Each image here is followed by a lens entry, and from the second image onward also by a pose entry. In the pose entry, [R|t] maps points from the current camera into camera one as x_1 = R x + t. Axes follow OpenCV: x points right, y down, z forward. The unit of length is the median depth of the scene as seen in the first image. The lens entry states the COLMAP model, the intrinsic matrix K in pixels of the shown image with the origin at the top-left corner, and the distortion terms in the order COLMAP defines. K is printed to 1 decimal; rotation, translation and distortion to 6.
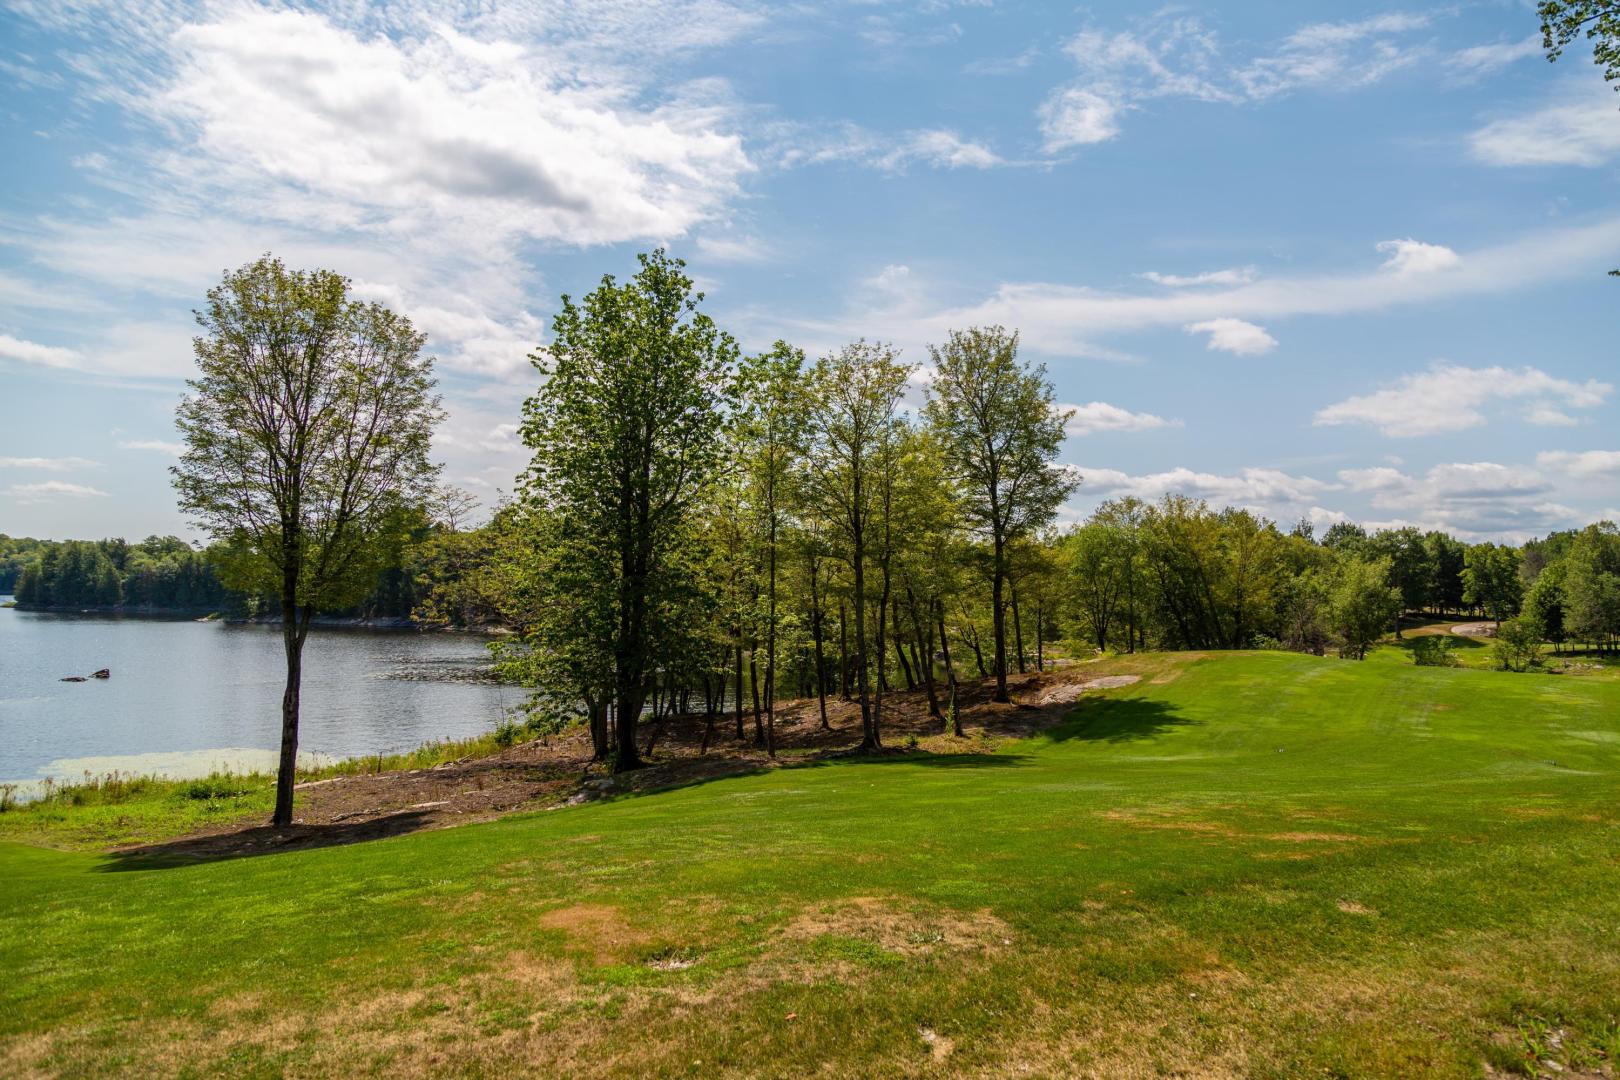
lens RADIAL K [[1069.6, 0, 792.1], [0, 1069.6, 549.9], [0, 0, 1]] dist [0.002981, 0.016071]
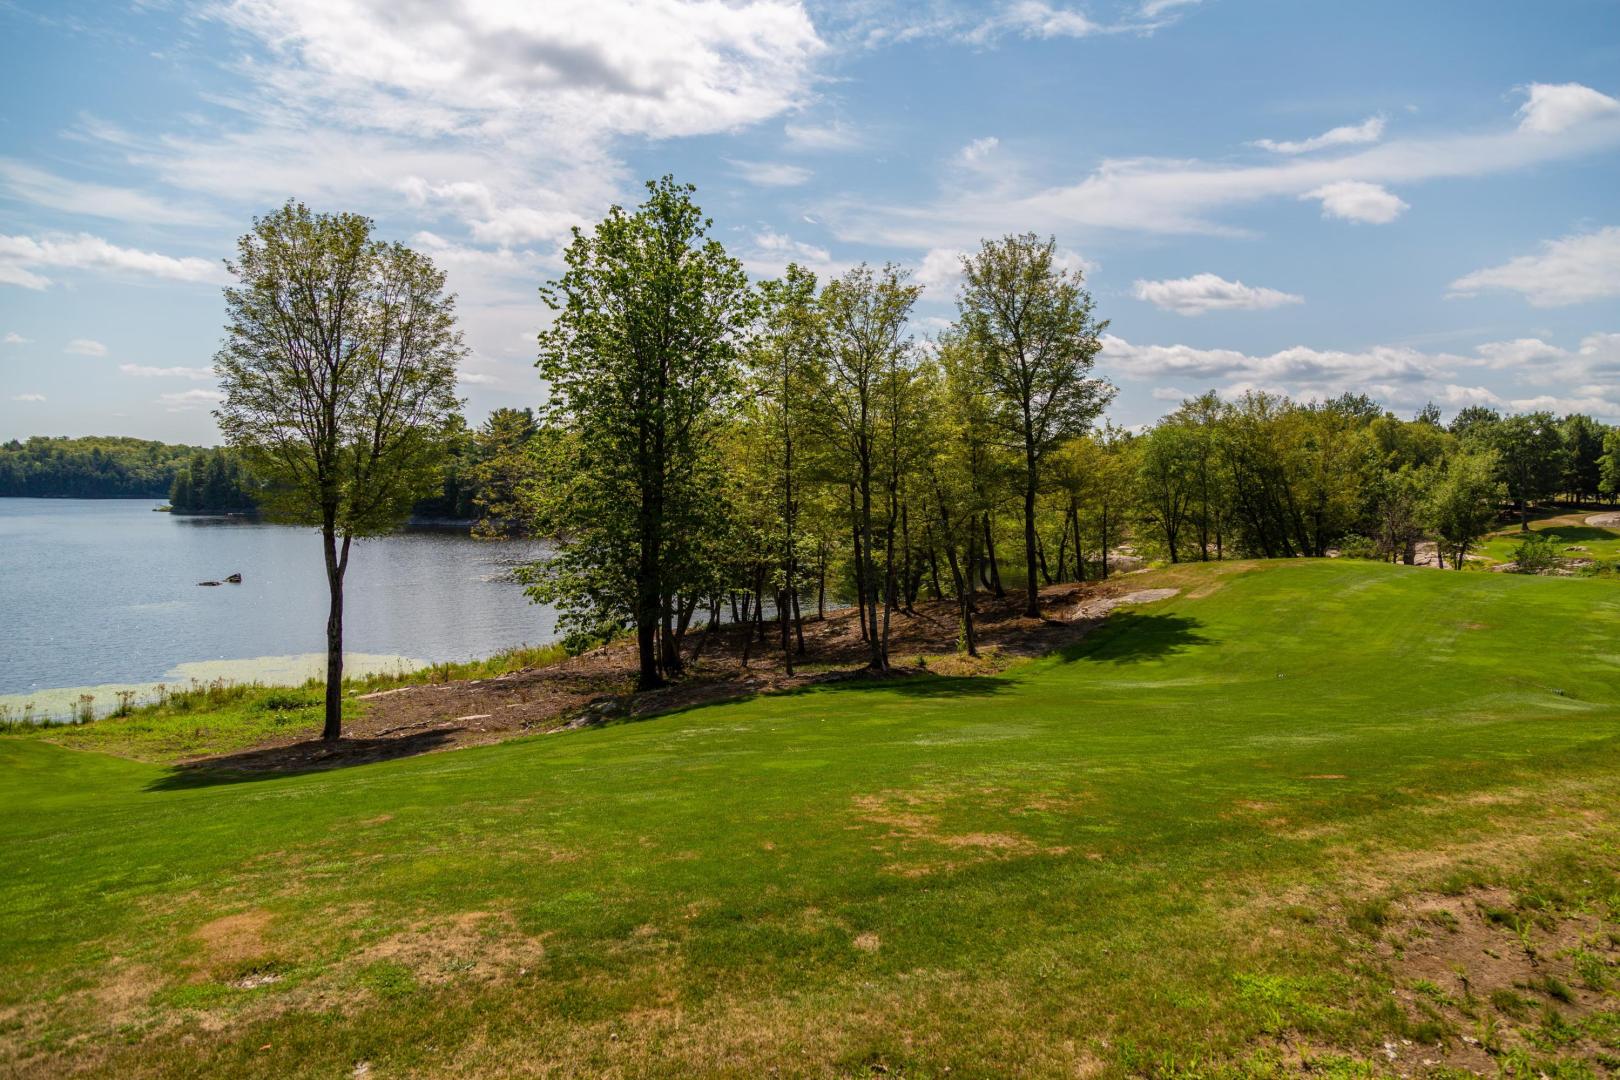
lens RADIAL K [[1074.8, 0, 827.8], [0, 1074.8, 543.5], [0, 0, 1]] dist [0.009490, 0.004680]
pose [[0.994482, -0.008551, -0.104558, 0.109455], [0.019557, 0.994312, 0.104694, -0.035738], [0.103068, -0.106161, 0.988993, -0.012925]]
